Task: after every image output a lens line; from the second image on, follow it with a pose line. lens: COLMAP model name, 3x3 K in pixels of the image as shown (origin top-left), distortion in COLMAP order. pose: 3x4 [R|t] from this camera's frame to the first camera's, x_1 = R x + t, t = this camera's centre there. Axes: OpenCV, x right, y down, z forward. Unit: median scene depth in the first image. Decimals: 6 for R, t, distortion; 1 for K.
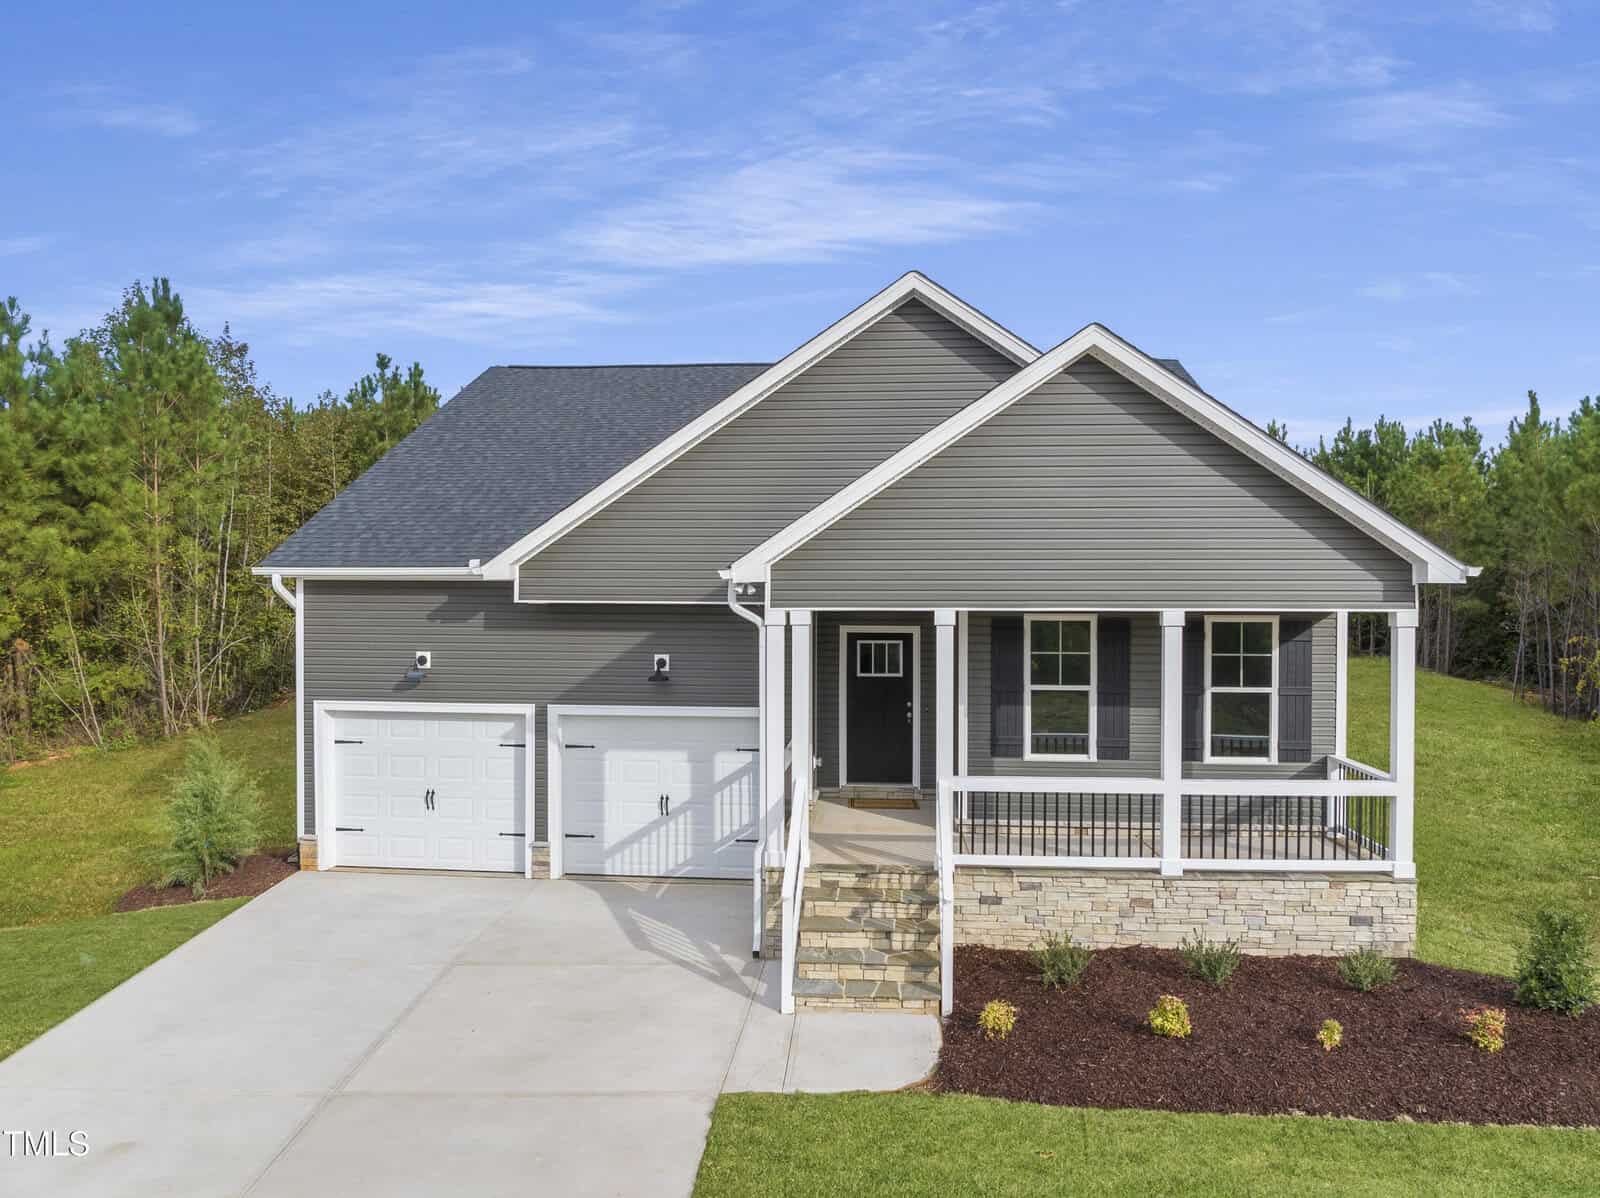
lens RADIAL K [[1103.0, 0, 800.0], [0, 1103.0, 599.0], [0, 0, 1]] dist [-0.055331, 0.000456]
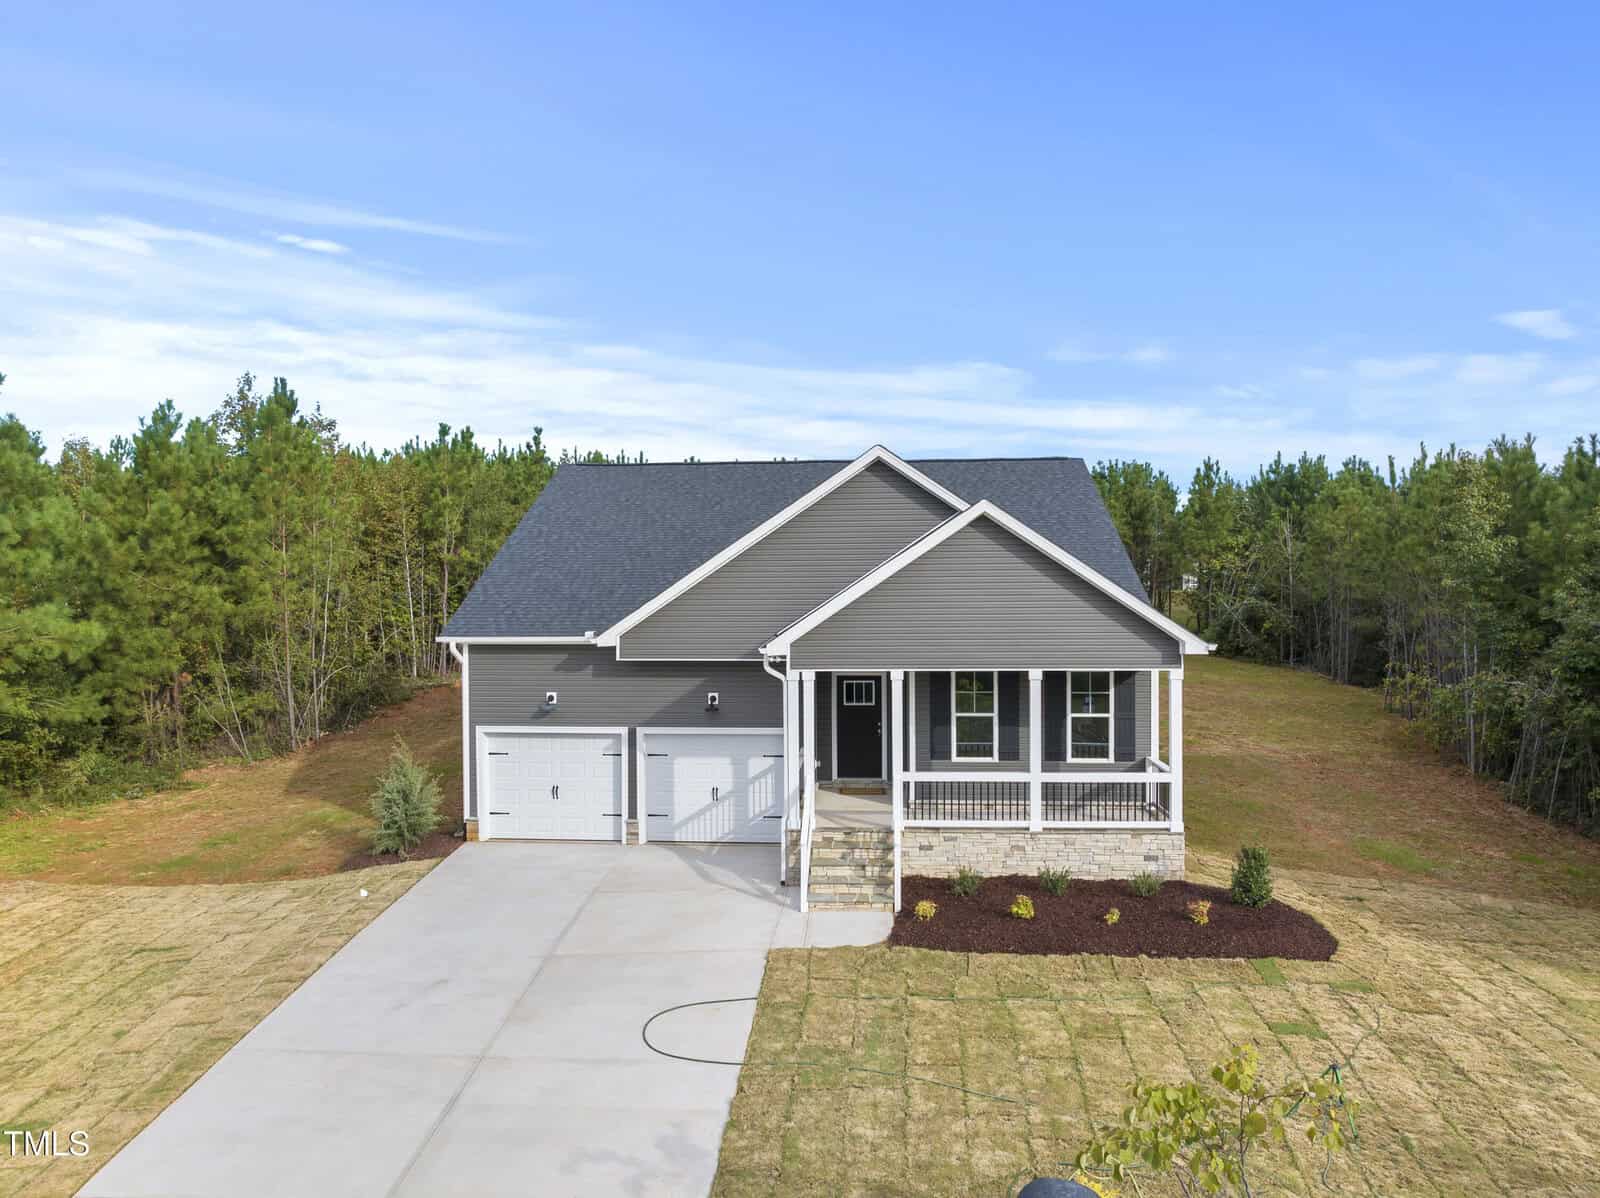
lens RADIAL K [[1103.0, 0, 800.0], [0, 1103.0, 599.0], [0, 0, 1]] dist [-0.055331, 0.000456]
pose [[0.999899, -0.008524, 0.011415, -0.026870], [0.008514, 0.999963, 0.000957, -0.089058], [-0.011423, -0.000860, 0.999934, -0.569769]]
